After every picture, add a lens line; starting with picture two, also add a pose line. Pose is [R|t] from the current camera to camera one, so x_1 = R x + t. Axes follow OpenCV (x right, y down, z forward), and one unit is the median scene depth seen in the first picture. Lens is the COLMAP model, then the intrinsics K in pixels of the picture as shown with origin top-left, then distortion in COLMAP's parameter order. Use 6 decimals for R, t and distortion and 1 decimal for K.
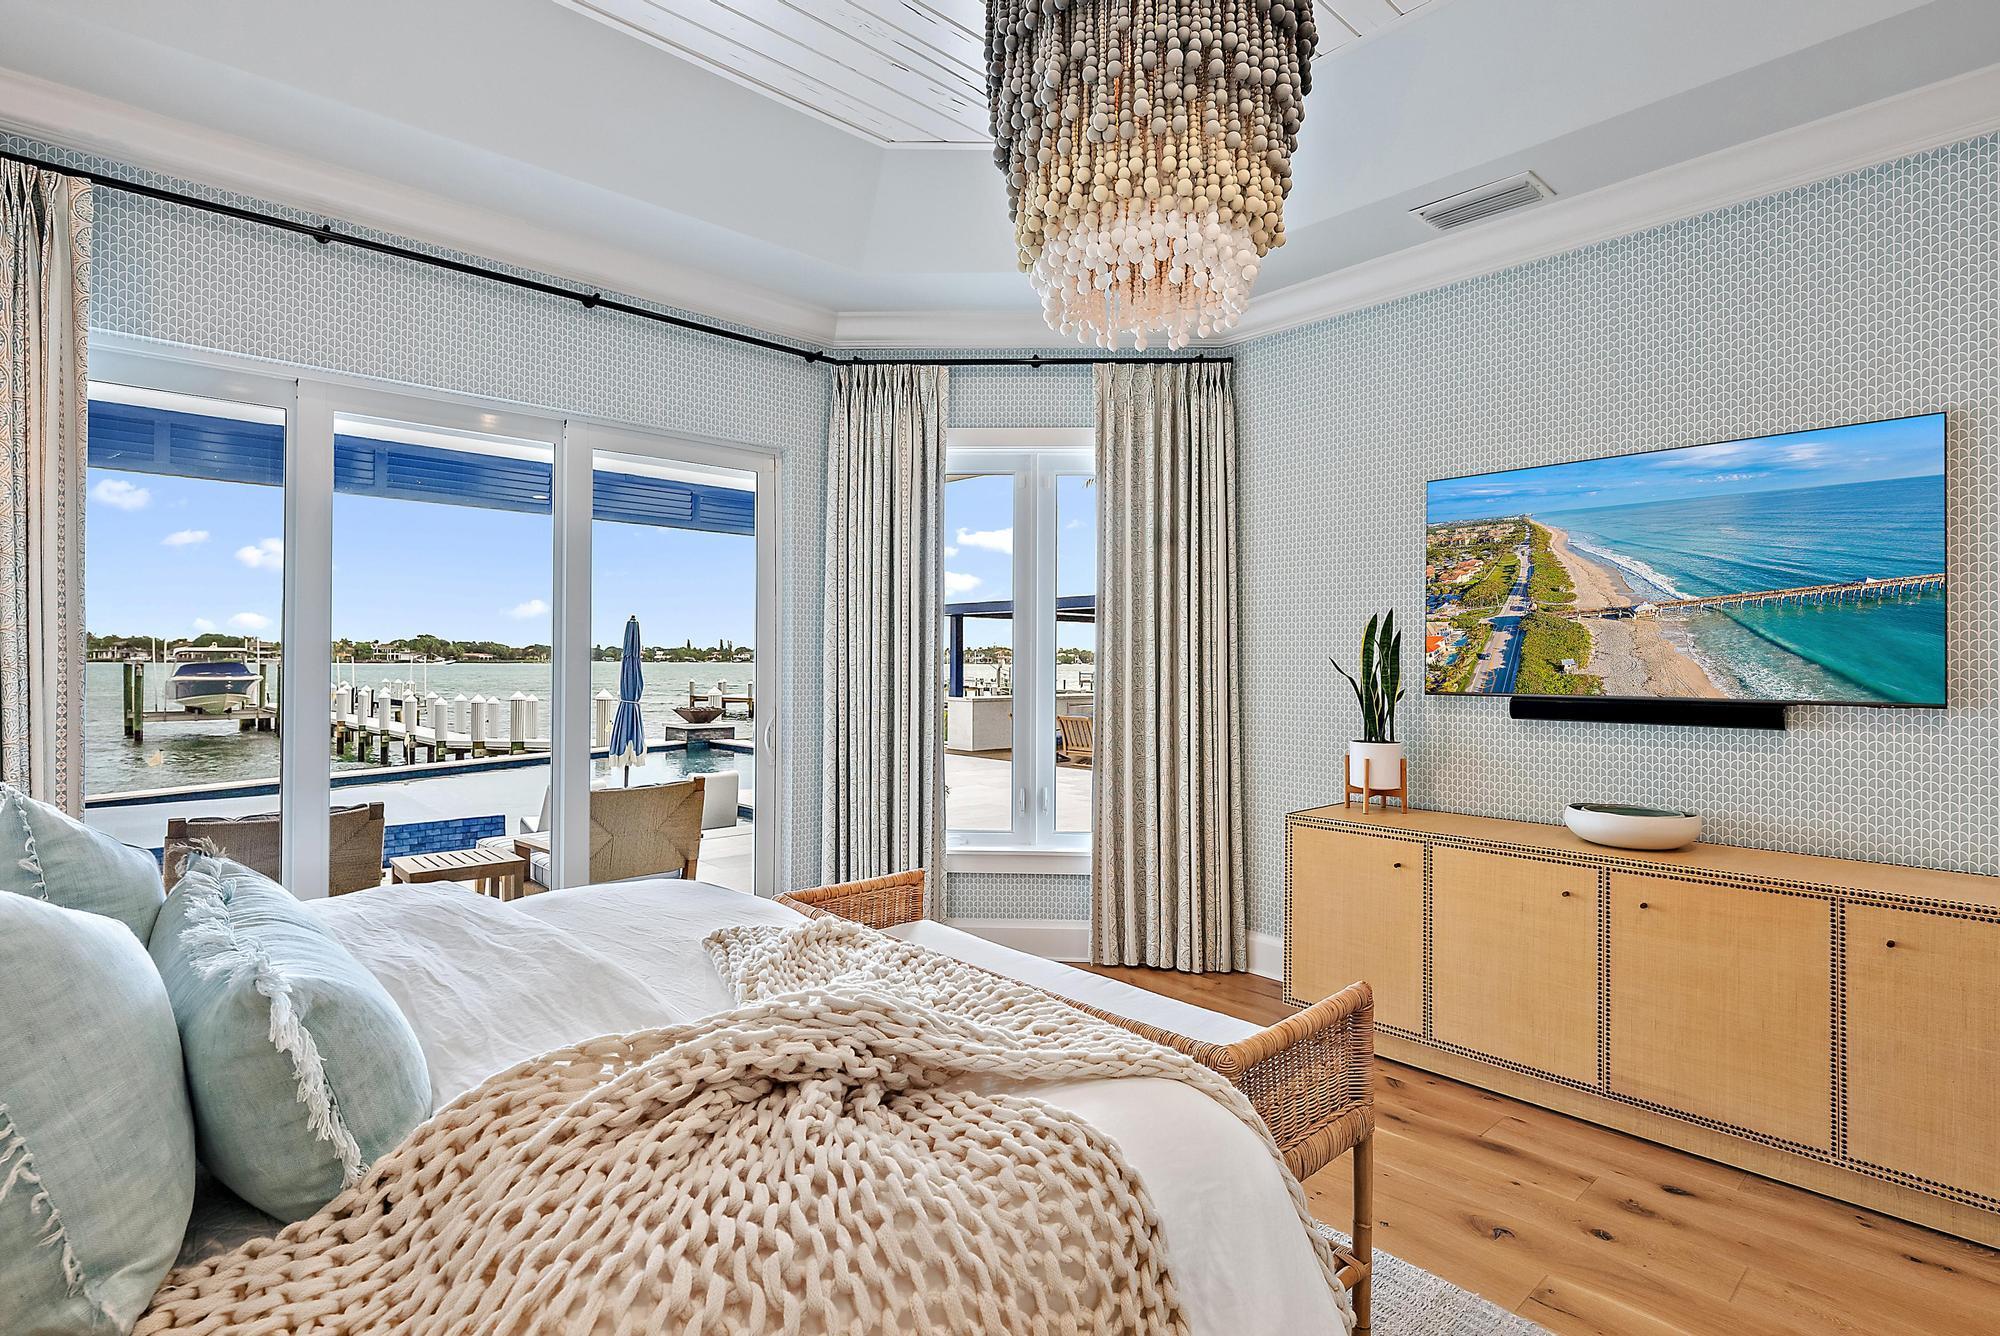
lens RADIAL K [[940.2, 0, 1000.0], [0, 940.2, 668.0], [0, 0, 1]] dist [0.001479, 0.000036]
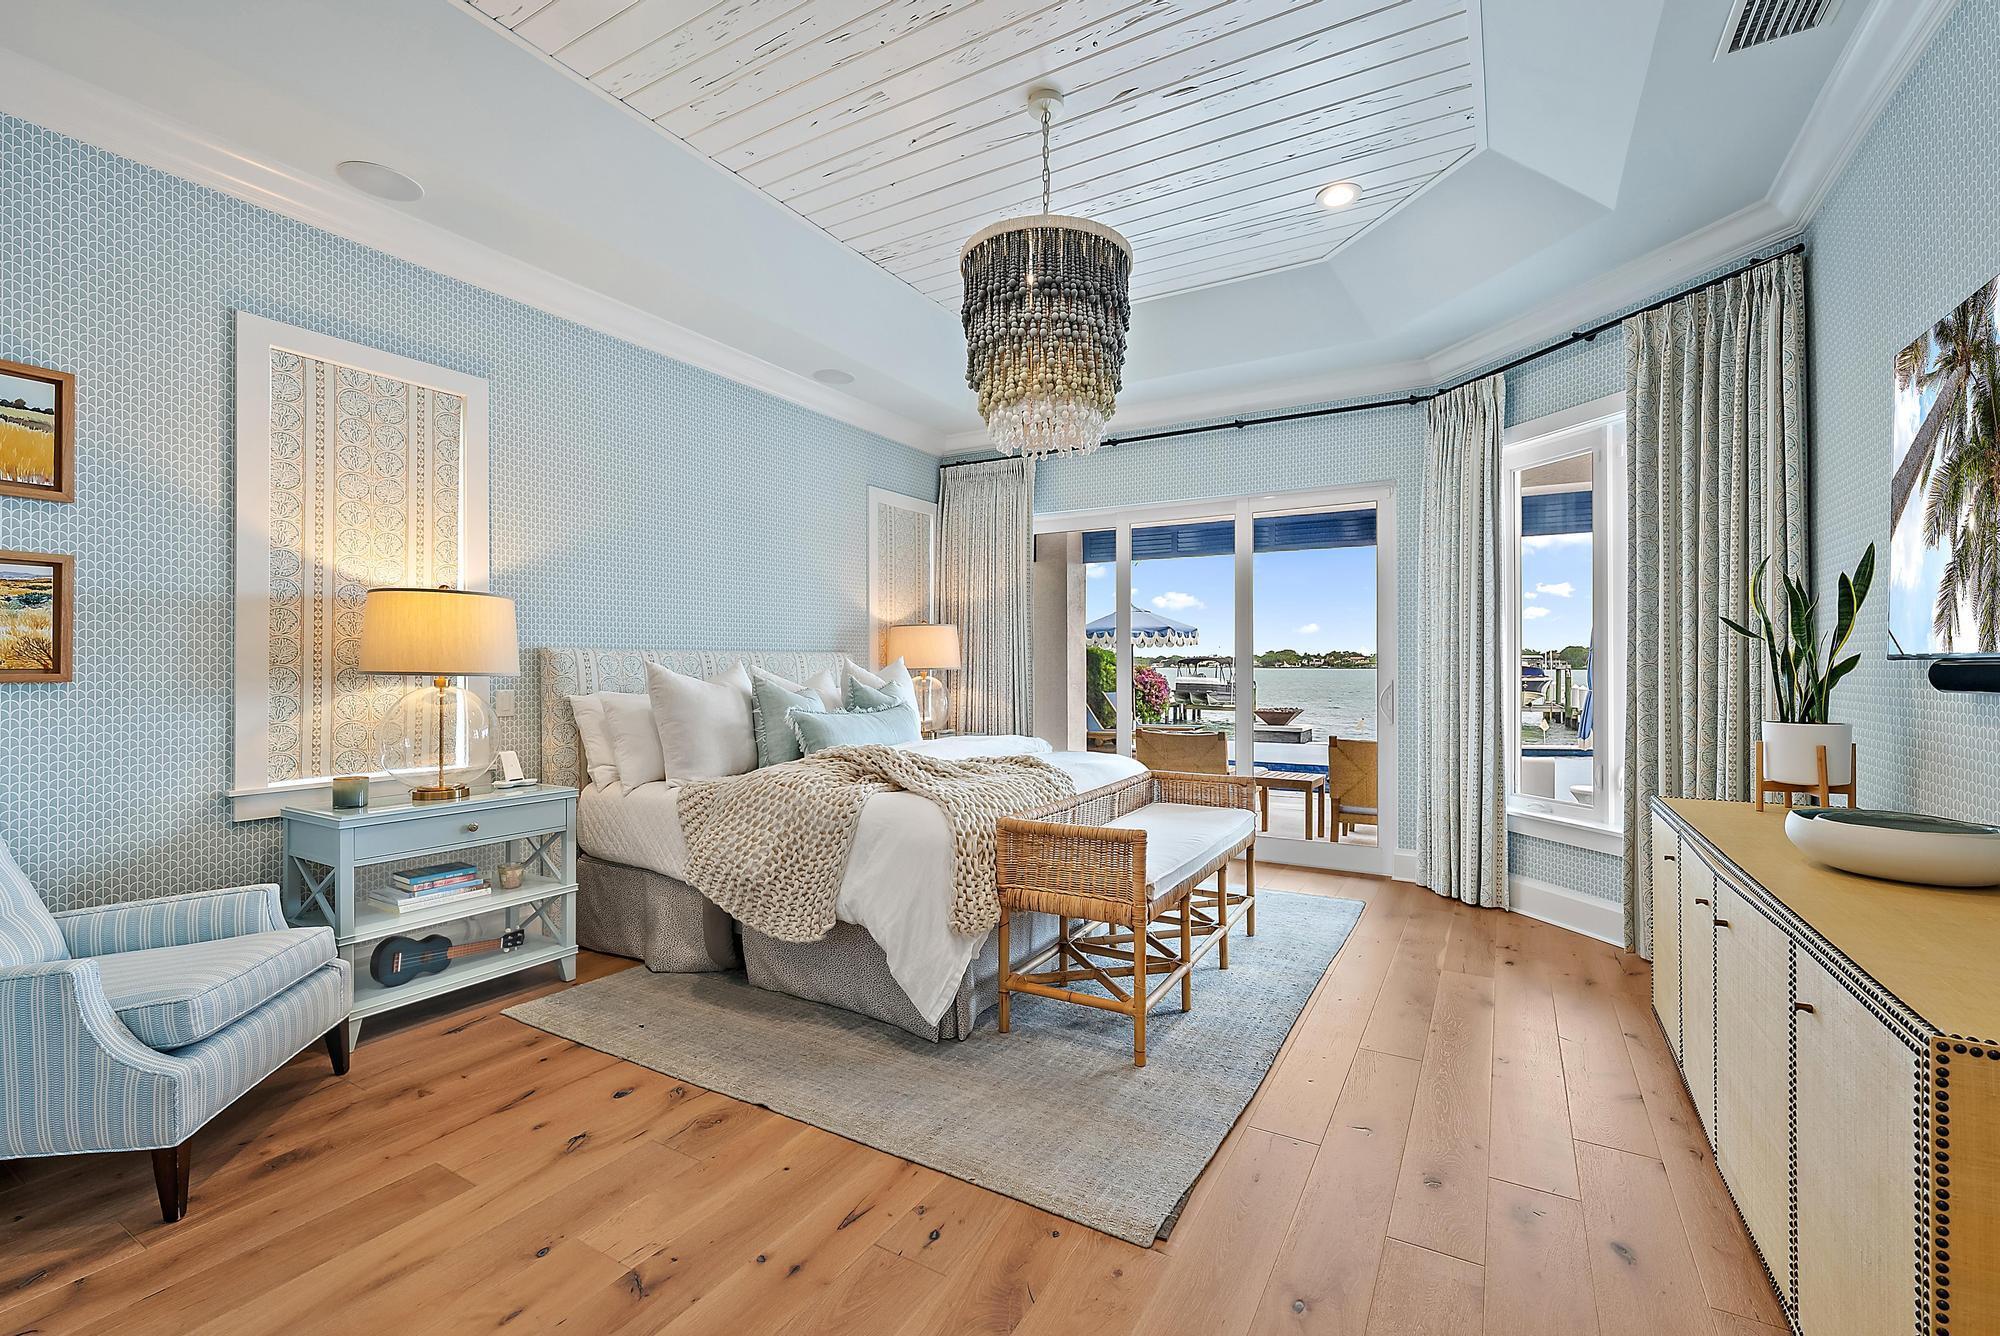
lens RADIAL K [[872.3, 0, 1000.0], [0, 872.3, 668.0], [0, 0, 1]] dist [0.000723, 0.000031]
pose [[0.294093, -0.008067, -0.955743, 0.984765], [0.004928, 0.999964, -0.006924, 0.039182], [0.955764, -0.002673, 0.294122, 0.177886]]
